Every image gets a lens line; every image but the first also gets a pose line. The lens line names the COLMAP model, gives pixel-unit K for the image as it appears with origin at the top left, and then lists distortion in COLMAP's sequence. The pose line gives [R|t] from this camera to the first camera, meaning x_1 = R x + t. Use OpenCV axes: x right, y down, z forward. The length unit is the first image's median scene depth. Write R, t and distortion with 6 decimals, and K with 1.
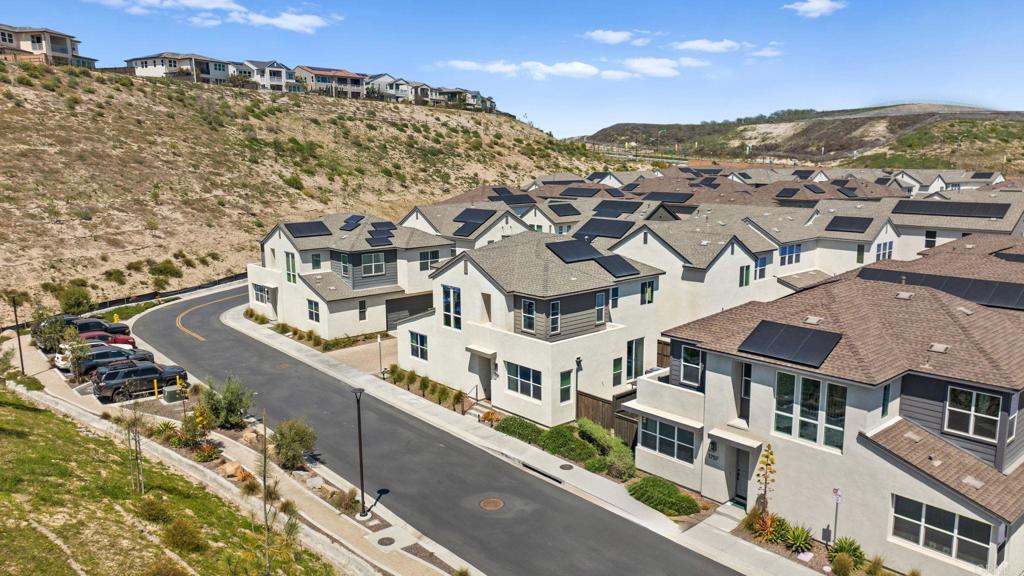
lens RADIAL K [[738.6, 0, 512.0], [0, 738.6, 288.0], [0, 0, 1]] dist [0.004673, 0.003274]
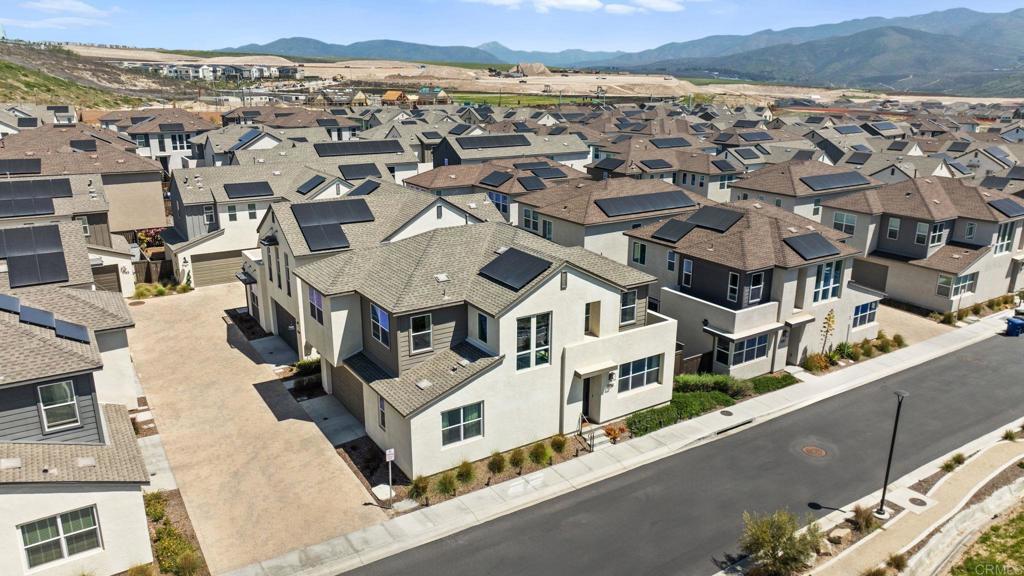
lens RADIAL K [[719.6, 0, 512.0], [0, 719.6, 288.0], [0, 0, 1]] dist [-0.003274, 0.003766]
pose [[0.134698, -0.271387, 0.952998, -0.824349], [0.167974, 0.954097, 0.247958, -0.226266], [-0.976546, 0.126680, 0.174101, 0.953262]]
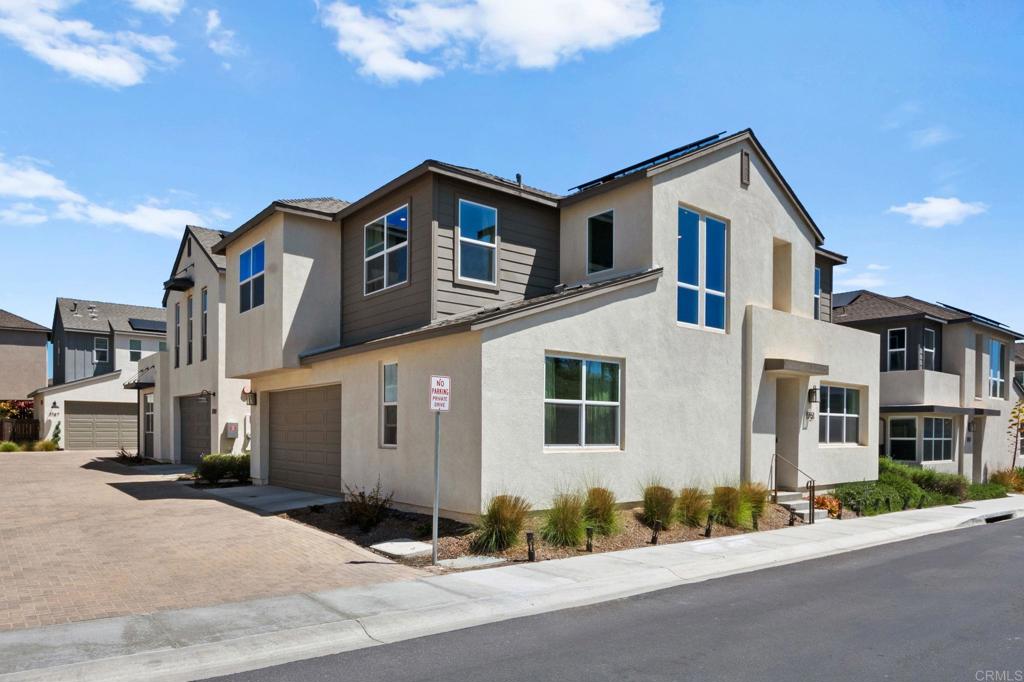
lens RADIAL K [[676.5, 0, 510.7], [0, 676.5, 439.9], [0, 0, 1]] dist [-0.028650, 0.000282]
pose [[0.027704, 0.003317, 0.999611, -0.455432], [0.170394, 0.985344, -0.007992, 0.104342], [-0.984987, 0.170549, 0.026732, 1.183075]]
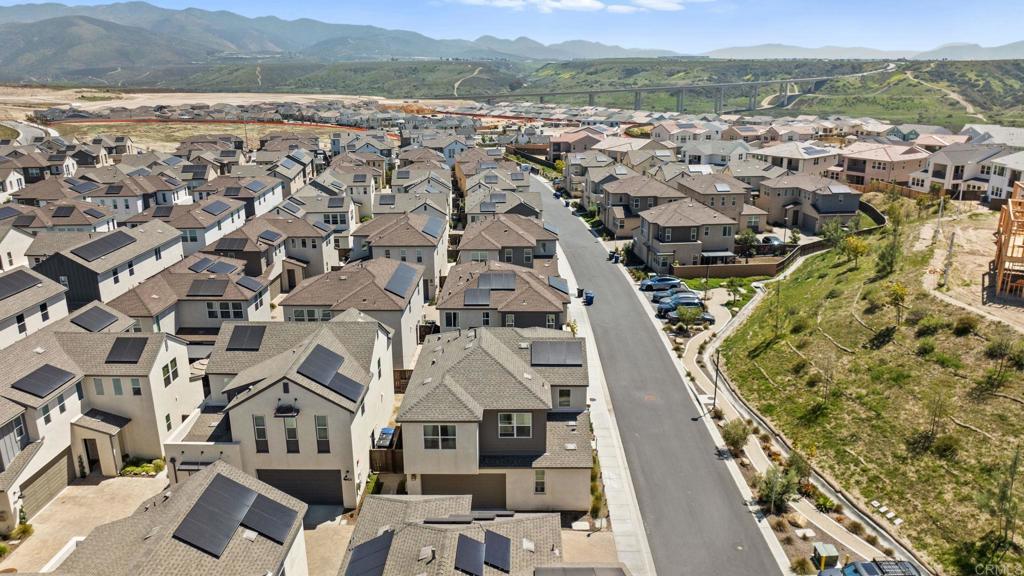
lens RADIAL K [[738.6, 0, 512.0], [0, 738.6, 288.0], [0, 0, 1]] dist [0.004673, 0.003274]
pose [[-0.751766, -0.182386, 0.633706, -0.755783], [0.121888, 0.905999, 0.405350, -0.654567], [-0.648067, 0.381970, -0.658869, 1.905062]]
